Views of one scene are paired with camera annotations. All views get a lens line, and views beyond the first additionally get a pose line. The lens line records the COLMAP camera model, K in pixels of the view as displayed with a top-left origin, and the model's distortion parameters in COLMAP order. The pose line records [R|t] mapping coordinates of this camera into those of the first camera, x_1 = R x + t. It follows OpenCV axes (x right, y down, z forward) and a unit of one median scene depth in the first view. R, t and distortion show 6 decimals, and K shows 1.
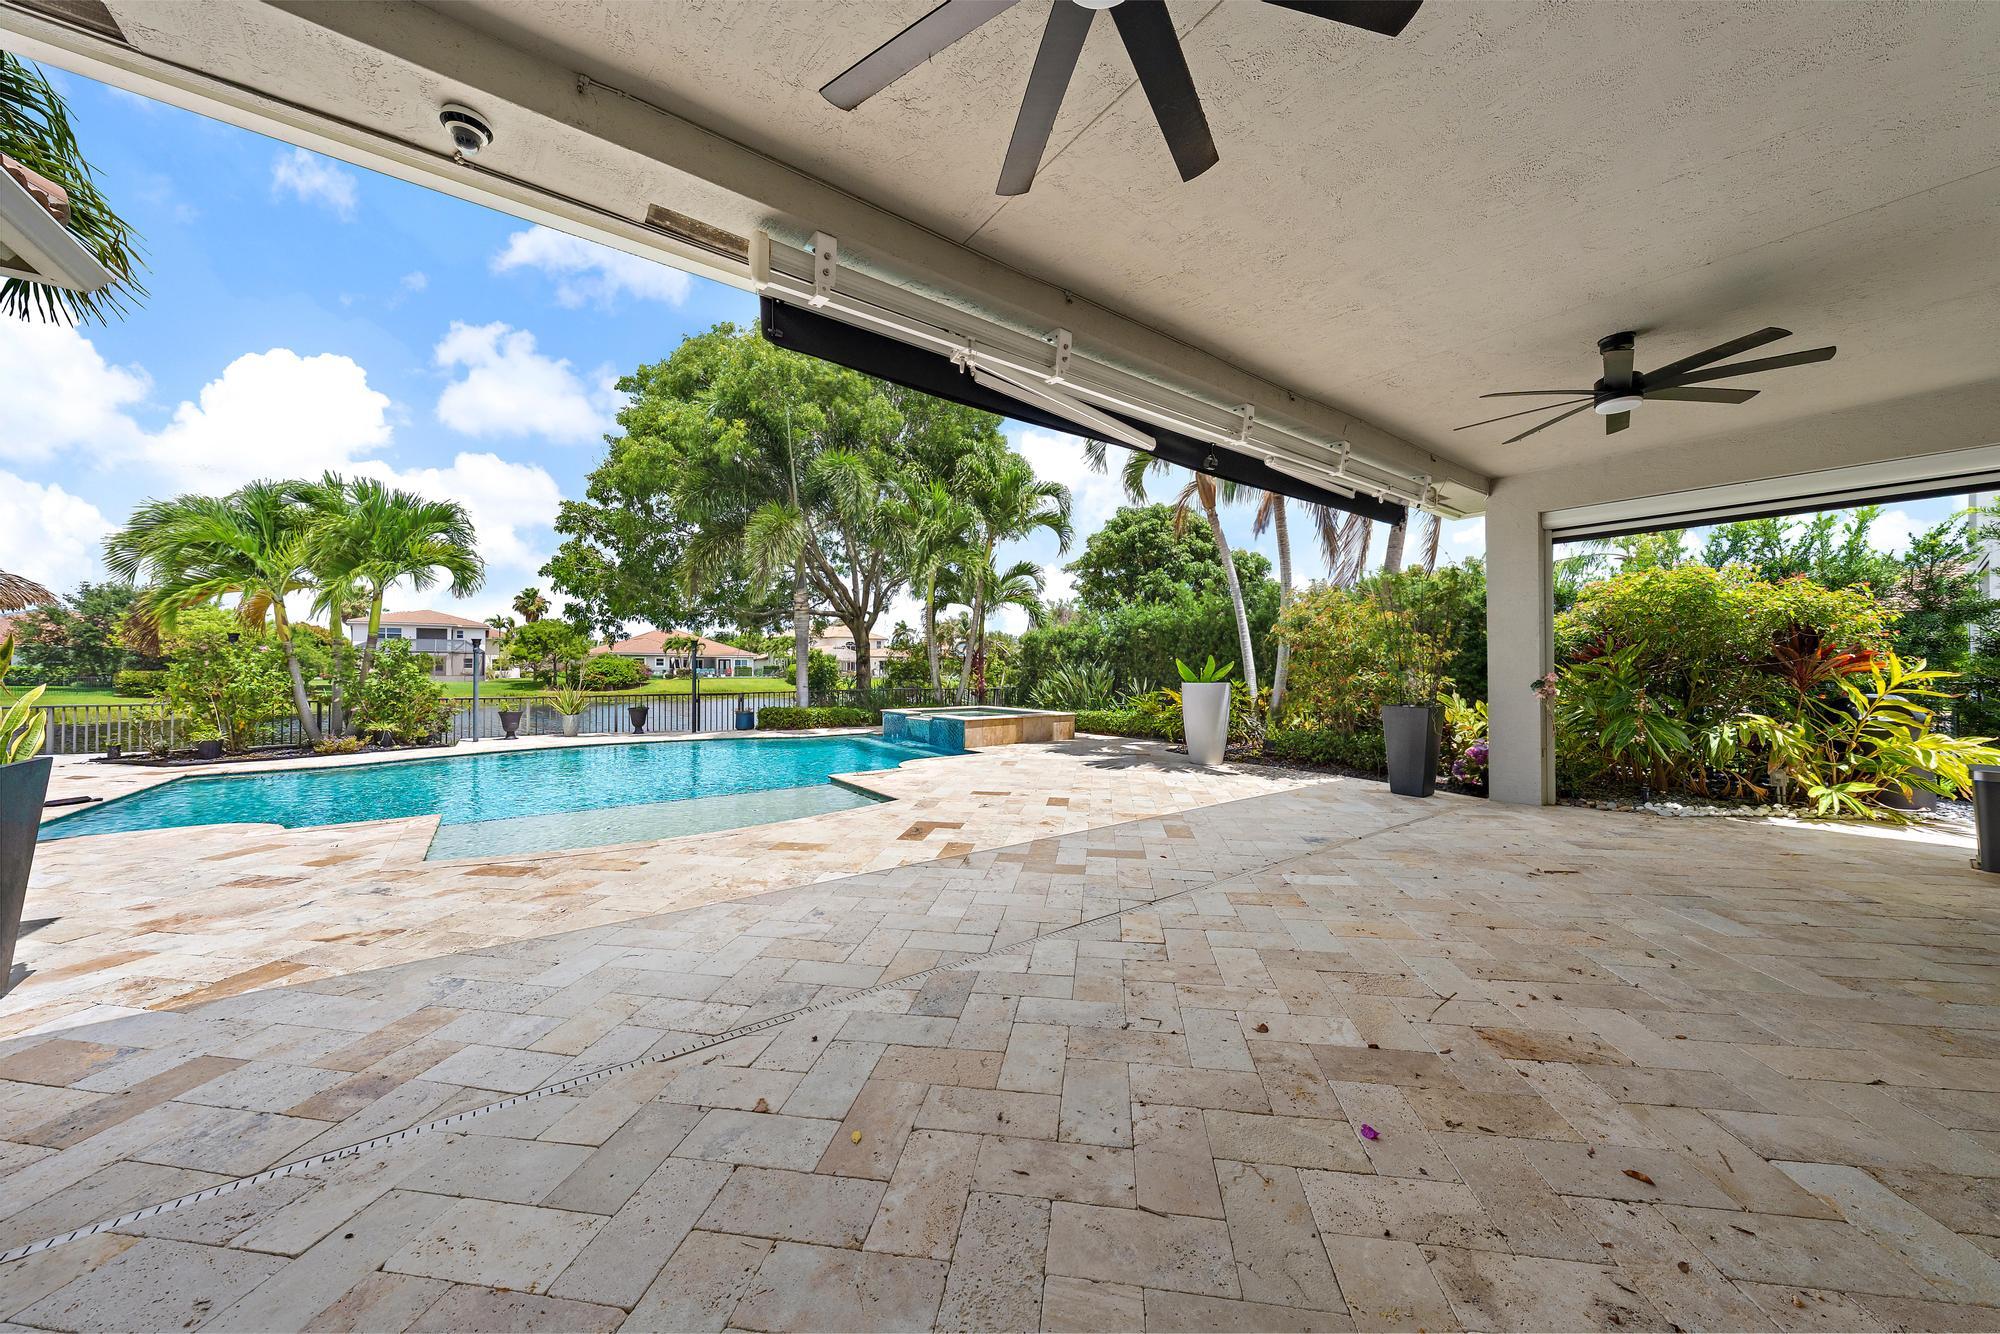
lens RADIAL K [[675.0, 0, 1000.0], [0, 675.0, 667.0], [0, 0, 1]] dist [-0.000351, -0.000002]
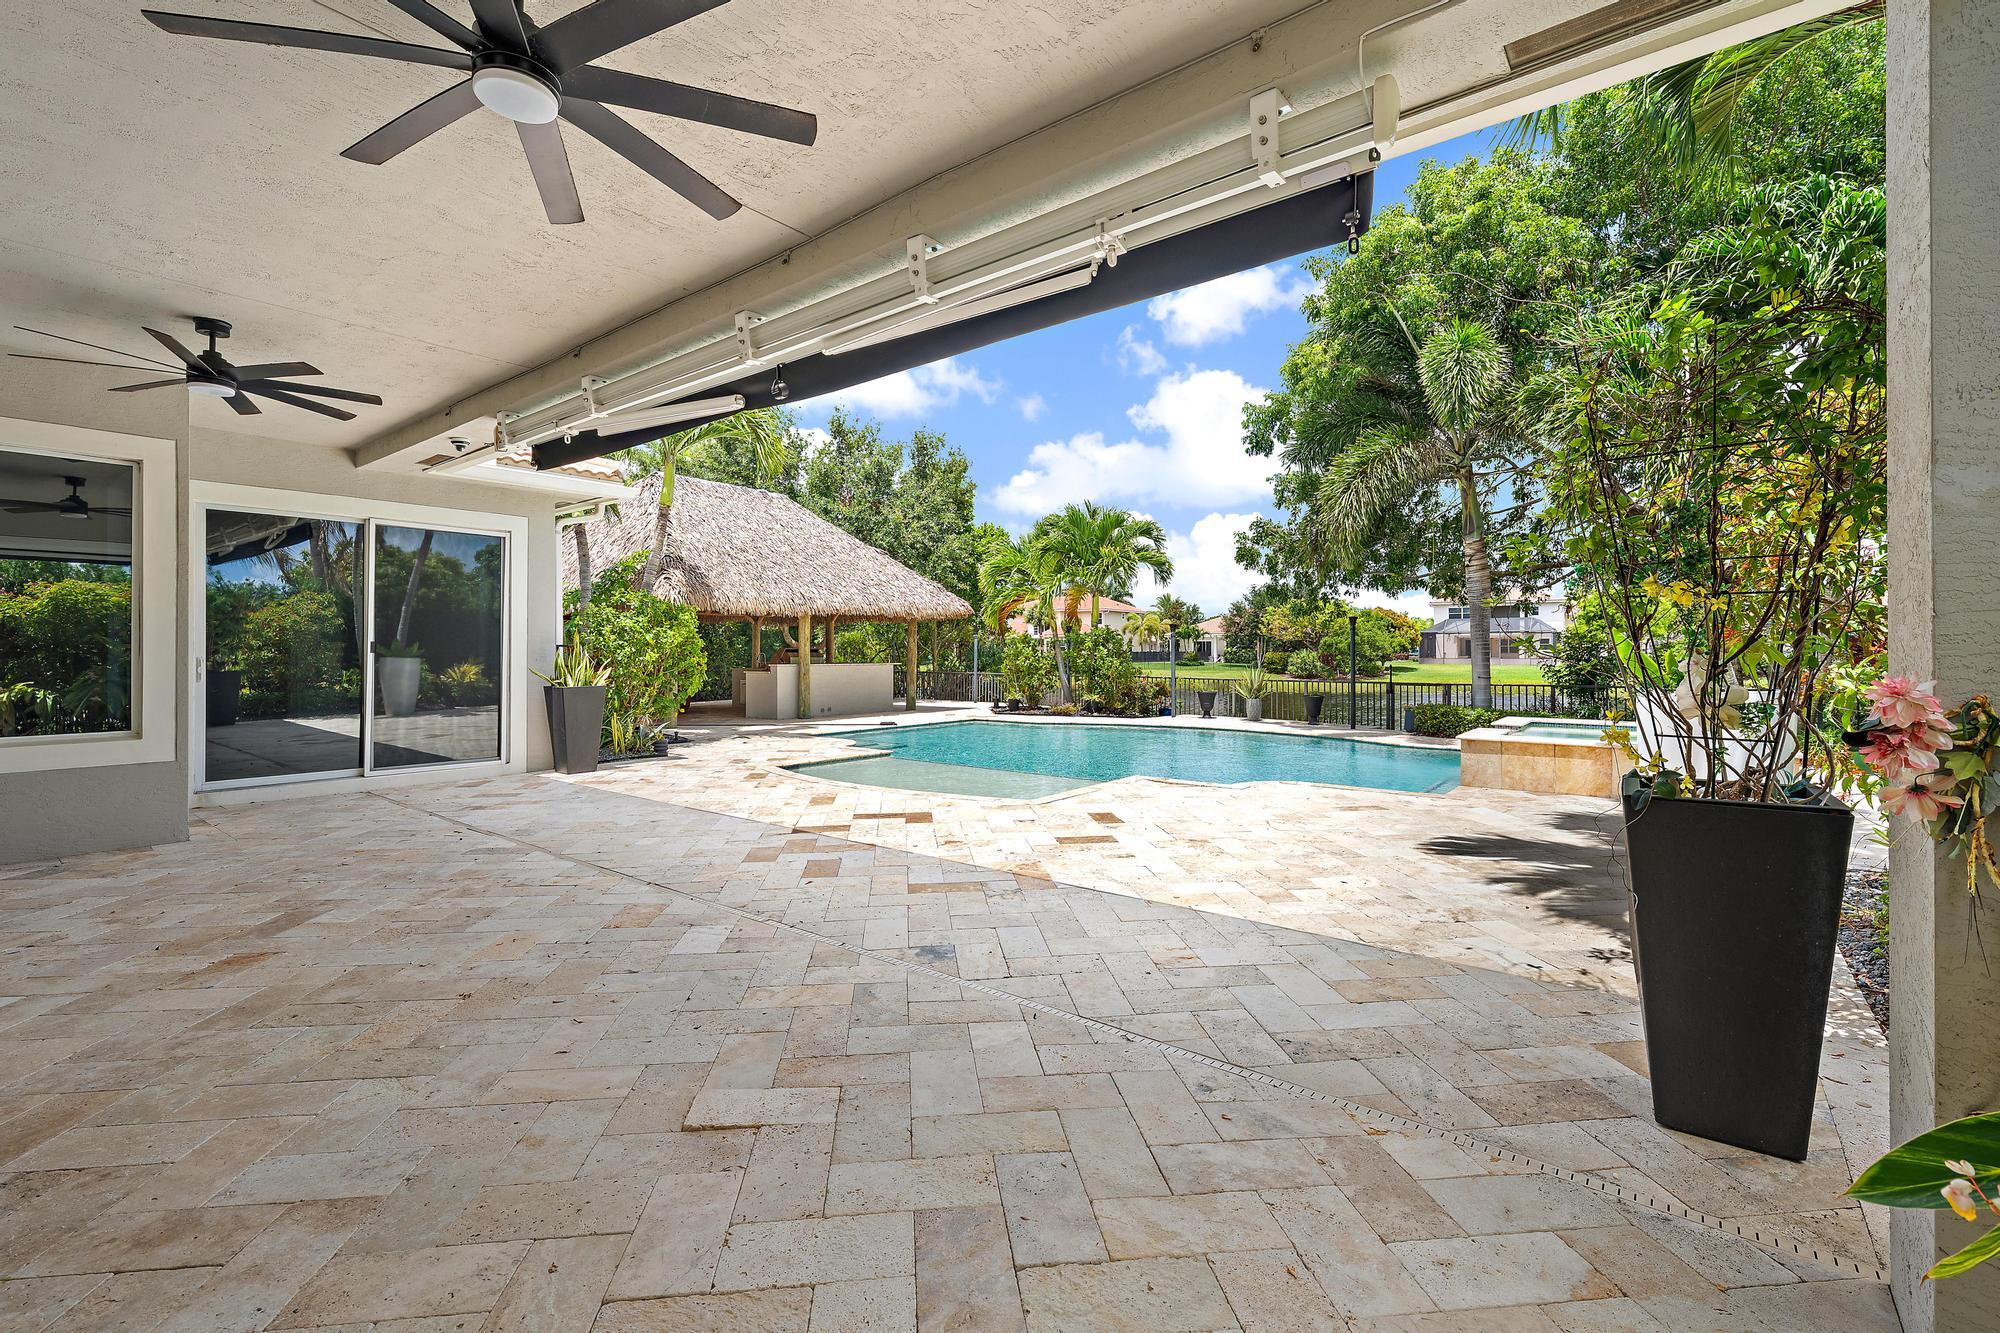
lens RADIAL K [[851.9, 0, 1001.4], [0, 851.9, 648.7], [0, 0, 1]] dist [-0.002346, -0.000185]
pose [[0.263857, -0.003264, -0.964556, 1.555280], [0.004282, 0.999988, -0.002213, 0.003283], [0.964552, -0.003546, 0.263868, 1.144856]]
